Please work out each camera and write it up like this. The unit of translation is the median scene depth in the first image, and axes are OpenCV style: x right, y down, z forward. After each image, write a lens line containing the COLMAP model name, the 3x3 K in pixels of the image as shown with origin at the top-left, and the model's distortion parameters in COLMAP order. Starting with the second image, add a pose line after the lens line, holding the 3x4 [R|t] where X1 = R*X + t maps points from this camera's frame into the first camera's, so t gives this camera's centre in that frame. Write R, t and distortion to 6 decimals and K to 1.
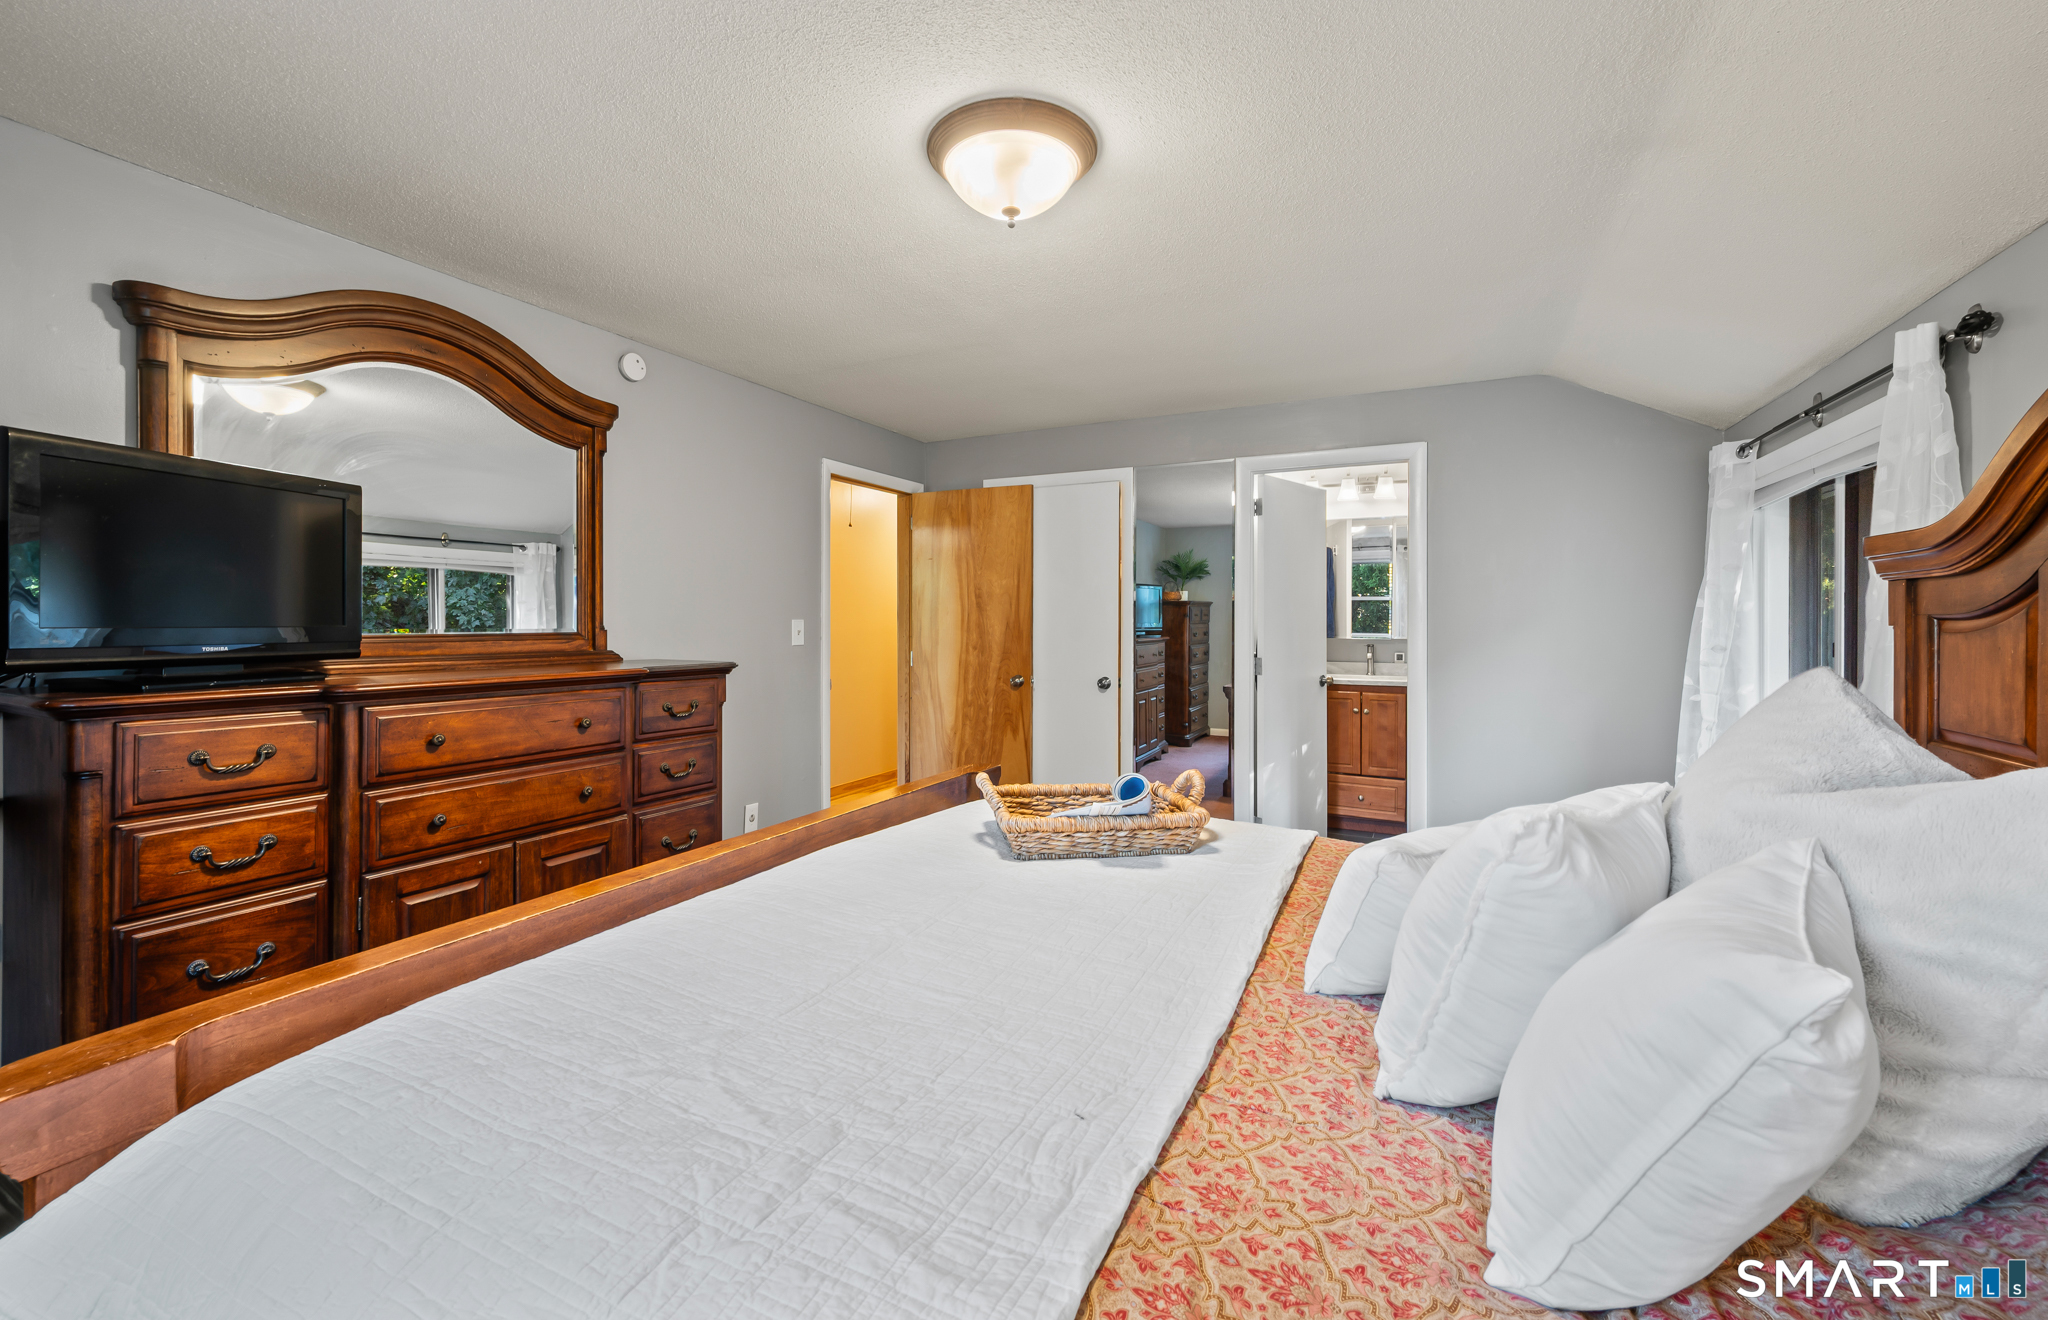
lens RADIAL K [[819.0, 0, 1025.2], [0, 819.0, 619.3], [0, 0, 1]] dist [-0.000555, -0.000277]
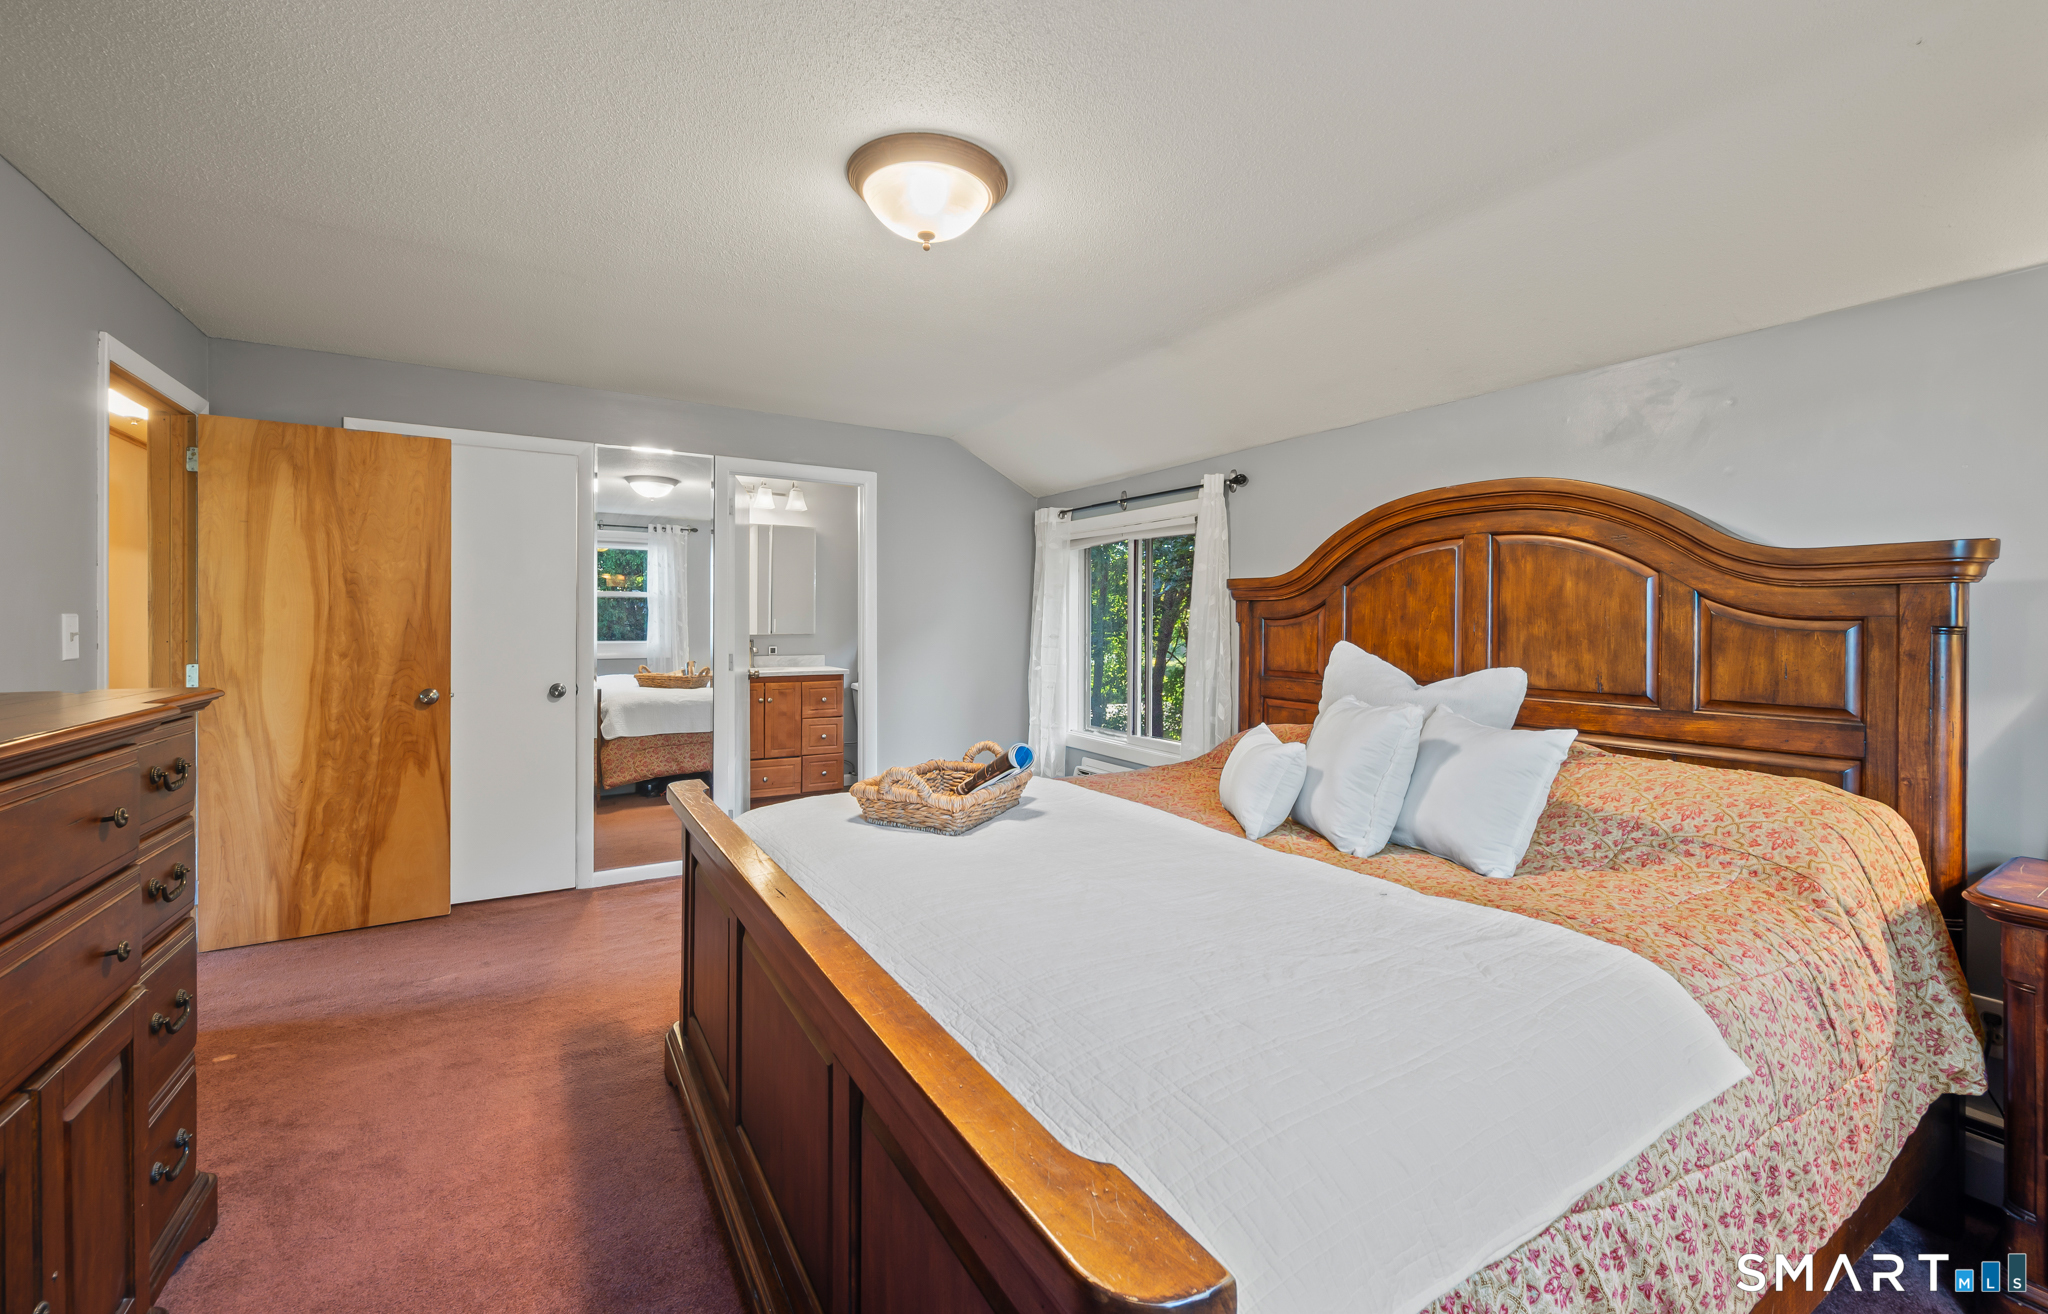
lens RADIAL K [[816.4, 0, 1024.4], [0, 816.4, 623.4], [0, 0, 1]] dist [0.000460, -0.000026]
pose [[0.532823, -0.002904, 0.846222, -0.343814], [-0.005410, 0.999962, 0.006838, -0.000404], [-0.846210, -0.008221, 0.532787, 0.130052]]
